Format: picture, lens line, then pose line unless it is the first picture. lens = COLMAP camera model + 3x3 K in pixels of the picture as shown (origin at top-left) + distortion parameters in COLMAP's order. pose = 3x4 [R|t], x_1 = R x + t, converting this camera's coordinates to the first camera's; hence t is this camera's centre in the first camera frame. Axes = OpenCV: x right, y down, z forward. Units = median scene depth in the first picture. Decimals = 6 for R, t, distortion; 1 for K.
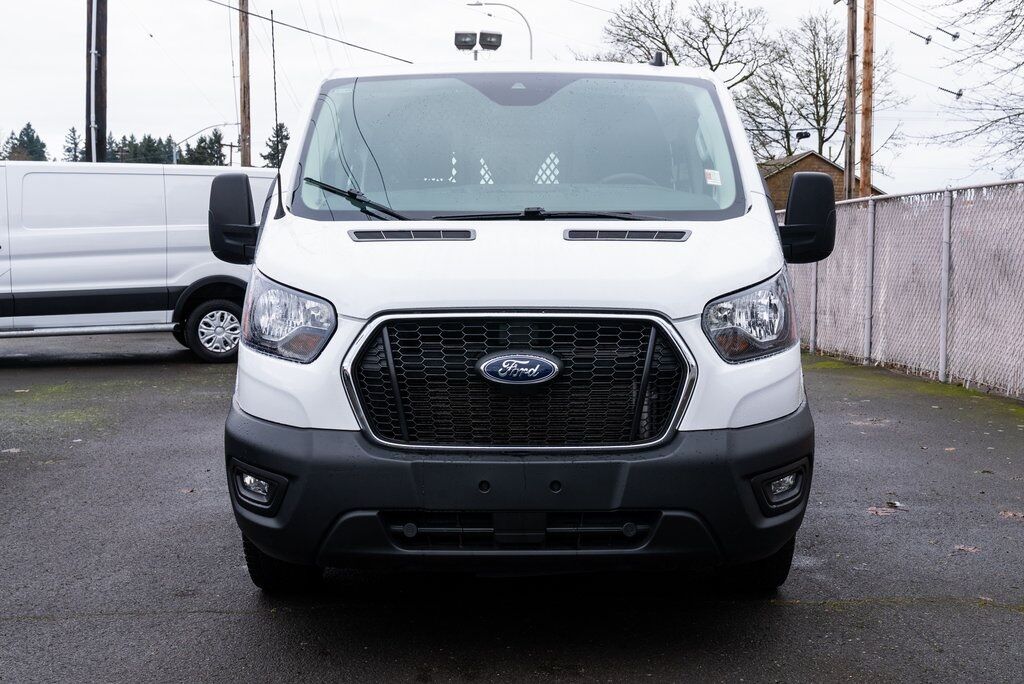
lens RADIAL K [[1249.5, 0, 492.4], [0, 1249.5, 340.8], [0, 0, 1]] dist [-0.002319, 0.029259]
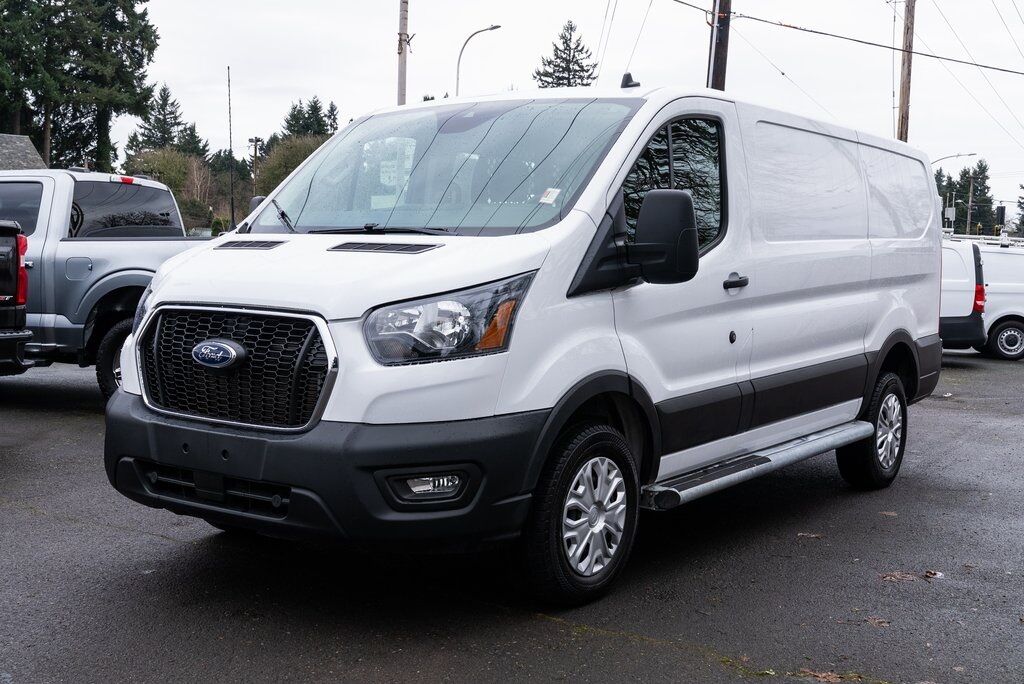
lens RADIAL K [[1249.5, 0, 492.4], [0, 1249.5, 340.8], [0, 0, 1]] dist [-0.002319, 0.029259]
pose [[0.793965, 0.058657, -0.605127, 0.924862], [-0.075497, 0.997143, -0.002401, -0.007241], [0.603257, 0.047592, 0.796125, 0.195489]]
